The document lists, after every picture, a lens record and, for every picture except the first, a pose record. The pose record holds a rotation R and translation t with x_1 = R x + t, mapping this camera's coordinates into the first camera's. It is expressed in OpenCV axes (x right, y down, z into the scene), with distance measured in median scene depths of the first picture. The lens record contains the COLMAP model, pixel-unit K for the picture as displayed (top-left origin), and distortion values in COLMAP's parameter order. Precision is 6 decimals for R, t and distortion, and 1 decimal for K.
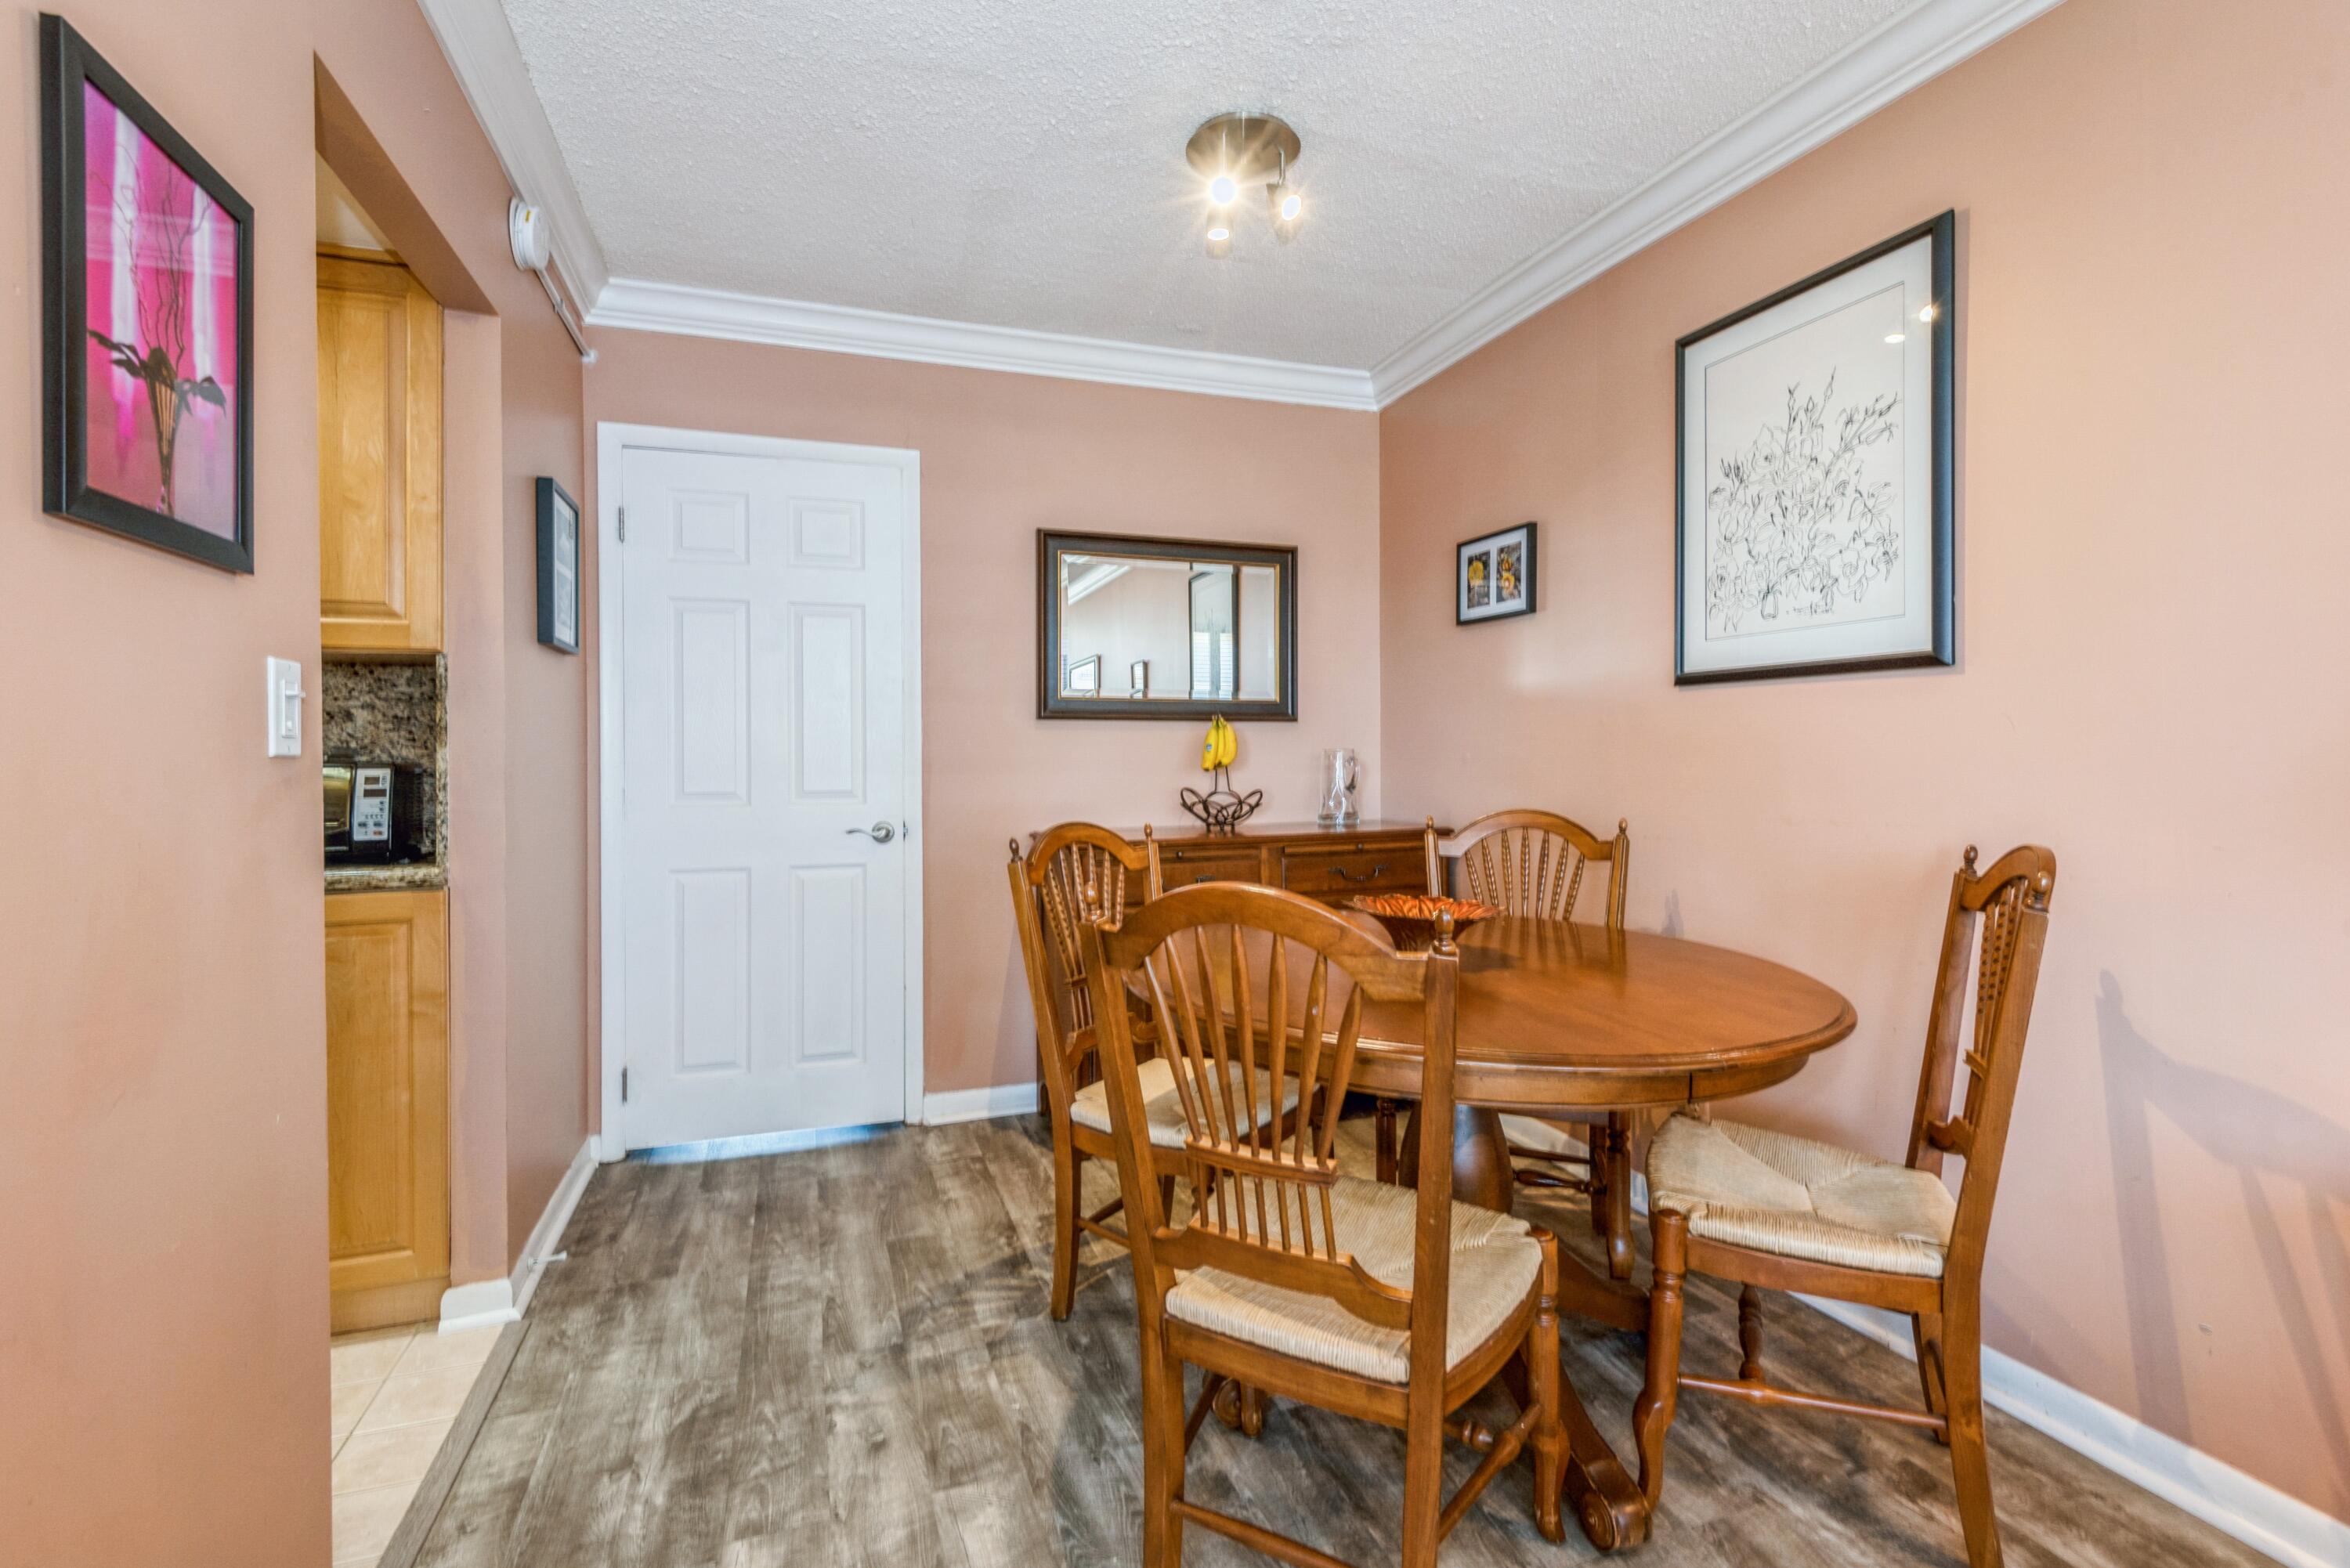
lens RADIAL K [[1081.5, 0, 1167.4], [0, 1081.5, 762.7], [0, 0, 1]] dist [0.000162, -0.000217]
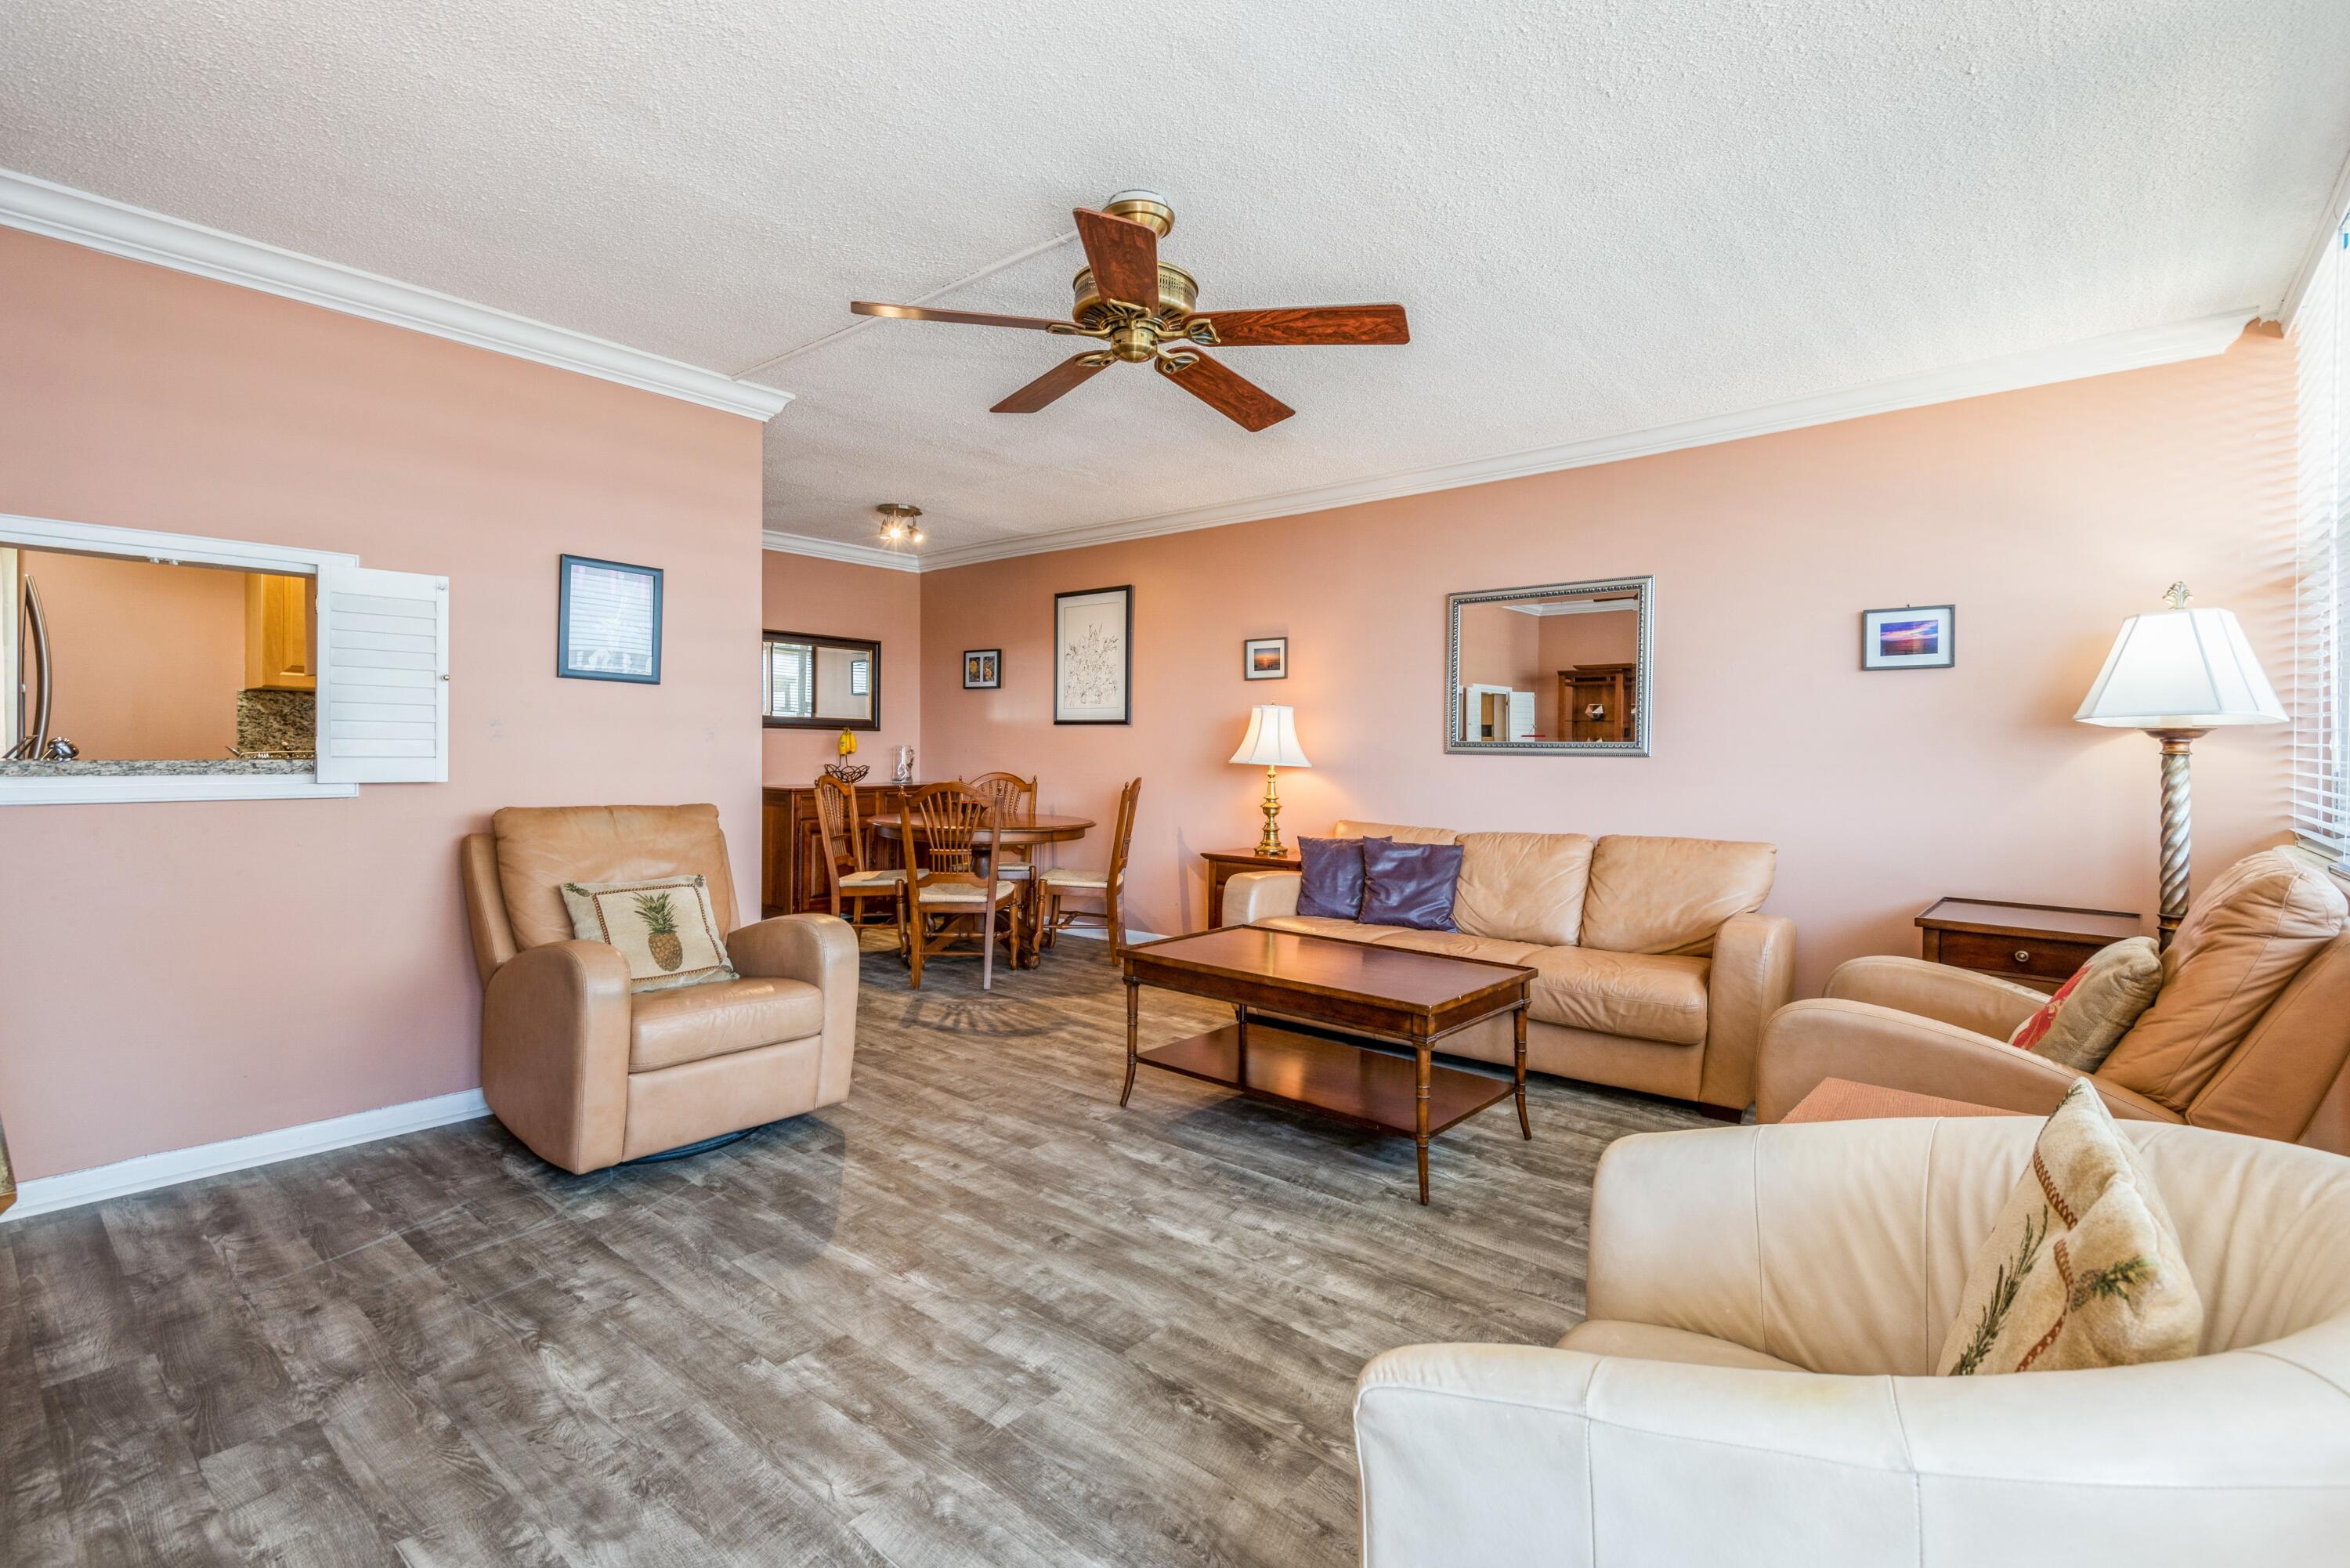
lens RADIAL K [[1081.5, 0, 1167.4], [0, 1081.5, 762.7], [0, 0, 1]] dist [0.000162, -0.000217]
pose [[0.866539, 0.007727, 0.499049, -0.579180], [-0.011705, 0.999920, 0.004843, 0.005800], [-0.498971, -0.010038, 0.866560, -1.361515]]
